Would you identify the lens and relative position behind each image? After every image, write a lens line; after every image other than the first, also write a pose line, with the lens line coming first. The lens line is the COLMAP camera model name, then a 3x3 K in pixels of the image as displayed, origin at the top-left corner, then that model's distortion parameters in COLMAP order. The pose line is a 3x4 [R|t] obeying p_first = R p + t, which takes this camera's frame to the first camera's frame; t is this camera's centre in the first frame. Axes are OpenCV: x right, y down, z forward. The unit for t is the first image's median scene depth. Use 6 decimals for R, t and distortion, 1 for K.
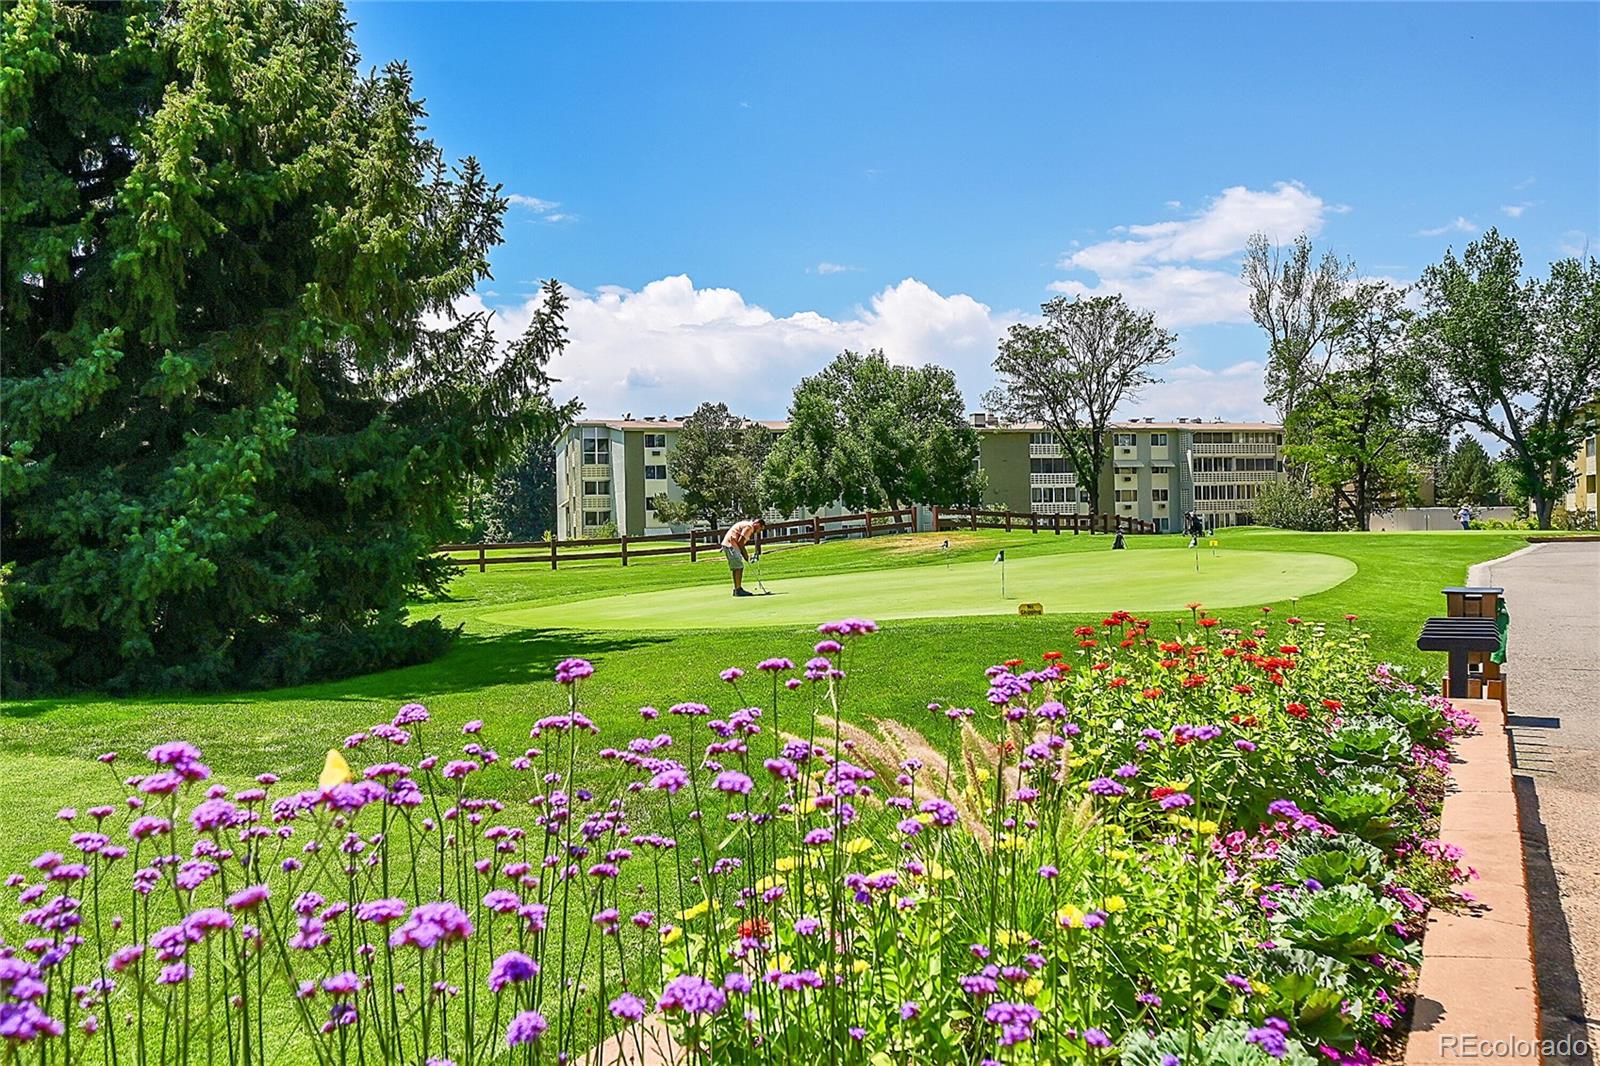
lens RADIAL K [[1381.0, 0, 800.1], [0, 1381.0, 526.3], [0, 0, 1]] dist [-0.005050, 0.005115]
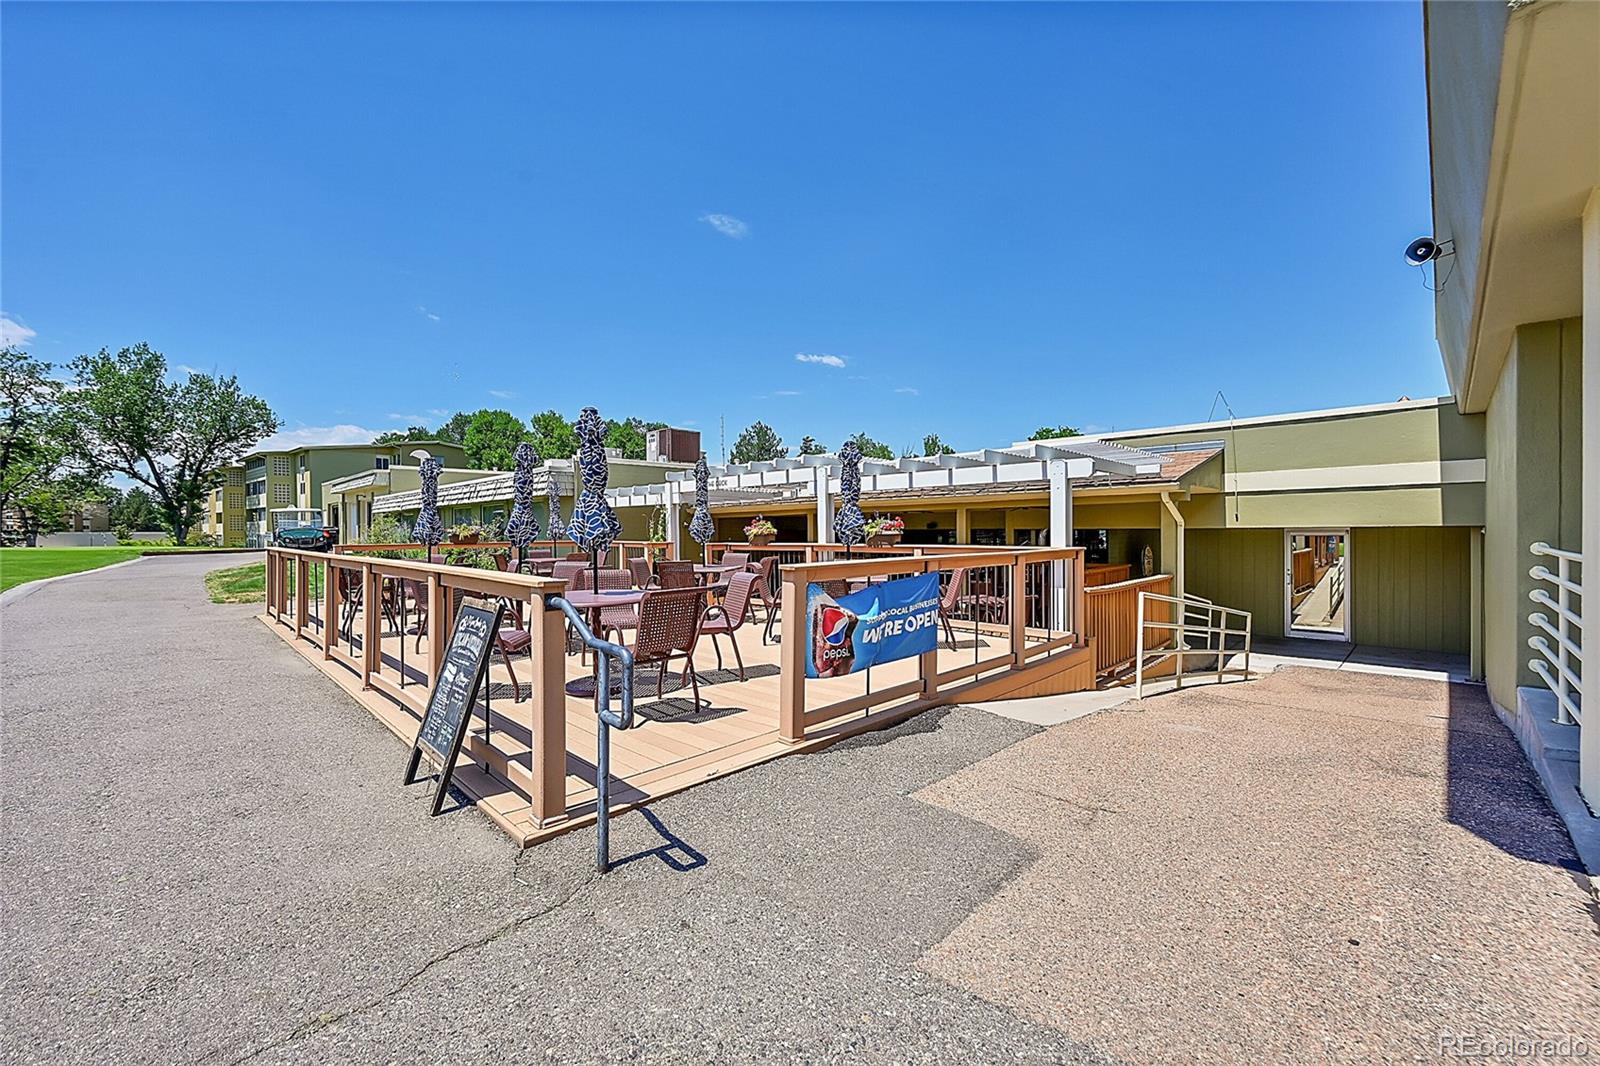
lens RADIAL K [[643.3, 0, 801.0], [0, 643.3, 531.4], [0, 0, 1]] dist [0.000863, 0.000319]
pose [[0.323063, 0.019345, 0.946180, 0.083676], [0.000804, 0.999785, -0.020716, 0.001375], [-0.946377, 0.007453, 0.322978, 0.115185]]
